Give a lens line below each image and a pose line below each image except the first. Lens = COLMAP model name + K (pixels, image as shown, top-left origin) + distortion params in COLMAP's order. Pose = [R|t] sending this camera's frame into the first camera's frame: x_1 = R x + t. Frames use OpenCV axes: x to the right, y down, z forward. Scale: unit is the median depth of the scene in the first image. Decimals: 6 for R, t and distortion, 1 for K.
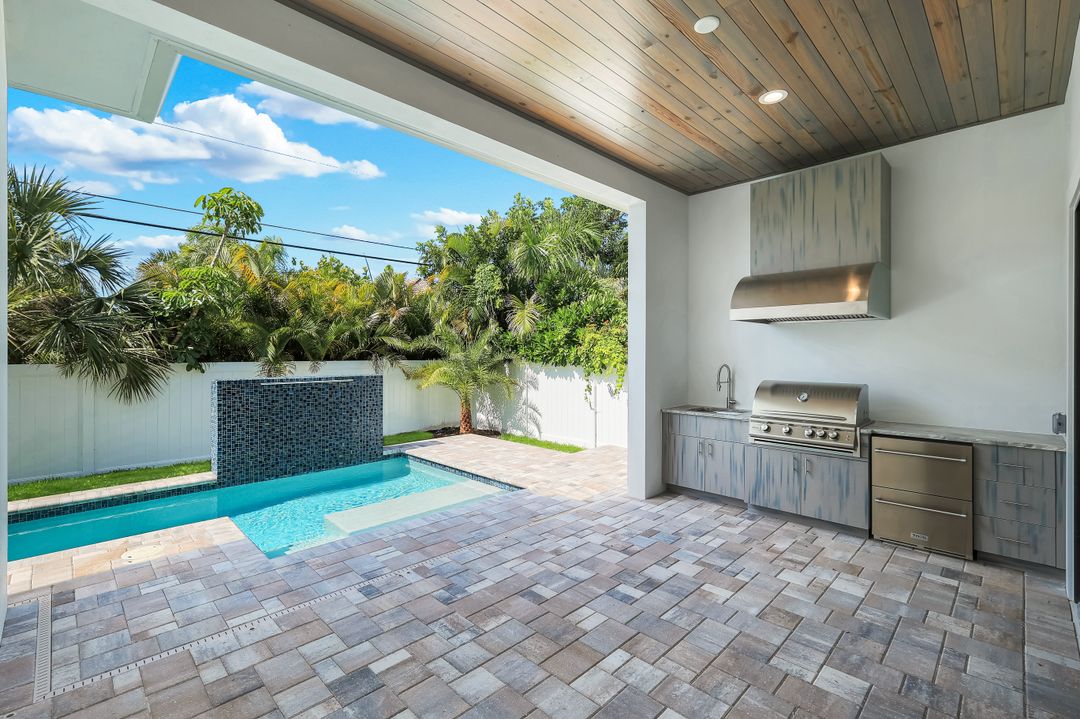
lens RADIAL K [[480.2, 0, 538.1], [0, 480.2, 354.8], [0, 0, 1]] dist [0.003039, 0.000290]
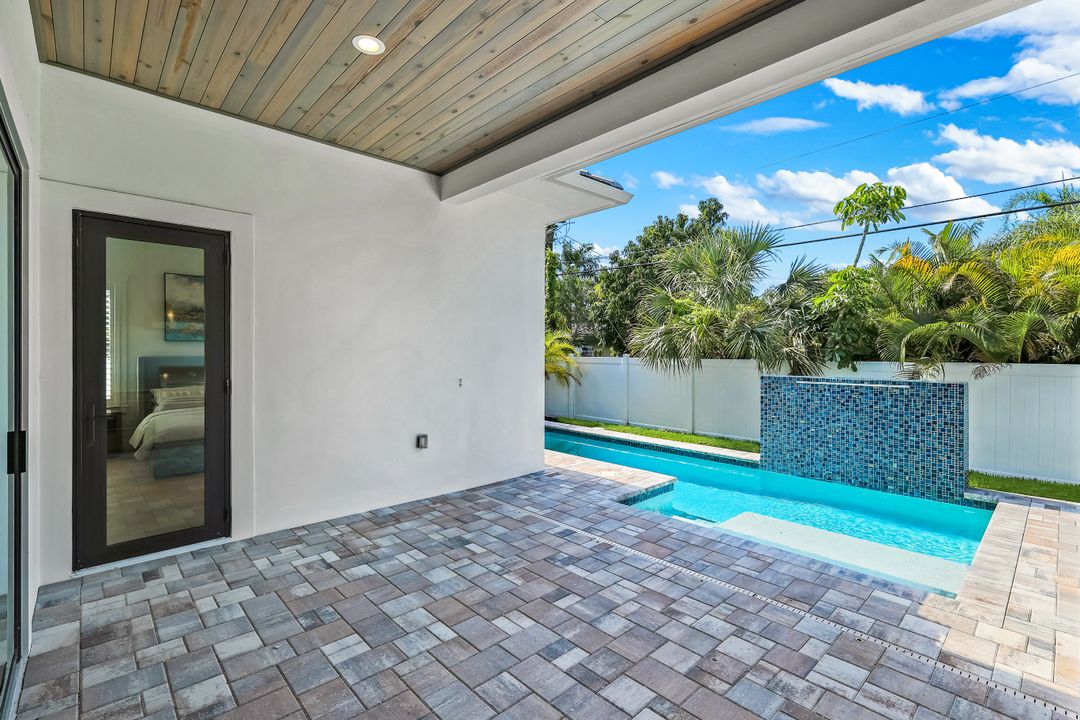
lens RADIAL K [[480.2, 0, 538.1], [0, 480.2, 355.3], [0, 0, 1]] dist [0.003039, 0.000290]
pose [[-0.032729, 0.007680, -0.999435, 0.736938], [-0.004614, 0.999959, 0.007835, -0.003209], [0.999454, 0.004868, -0.032693, 0.739980]]
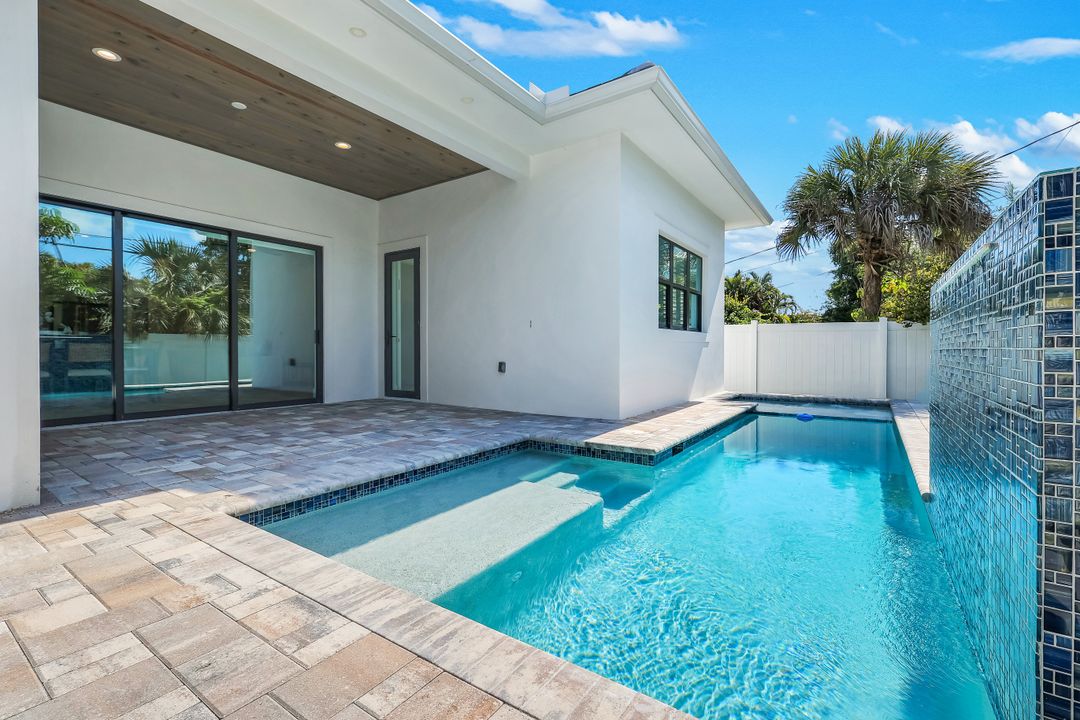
lens RADIAL K [[480.2, 0, 538.1], [0, 480.2, 355.3], [0, 0, 1]] dist [0.003039, 0.000290]
pose [[-0.983478, 0.003256, -0.180998, -0.310870], [0.001643, 0.999958, 0.009057, 0.171626], [0.181019, 0.008610, -0.983442, 2.037441]]
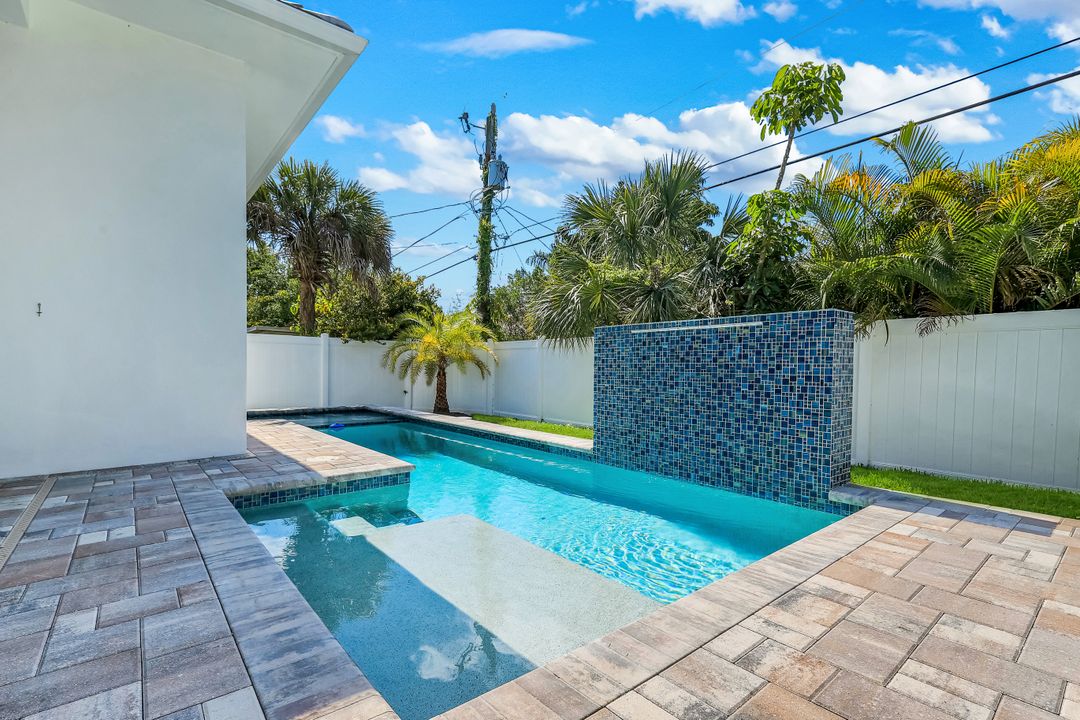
lens RADIAL K [[495.9, 0, 547.4], [0, 495.9, 389.3], [0, 0, 1]] dist [0.003688, 0.000325]
pose [[-0.081255, 0.045551, -0.995652, 0.238257], [-0.010995, 0.998853, 0.046594, 0.174306], [0.996633, 0.014733, -0.080661, 1.453452]]
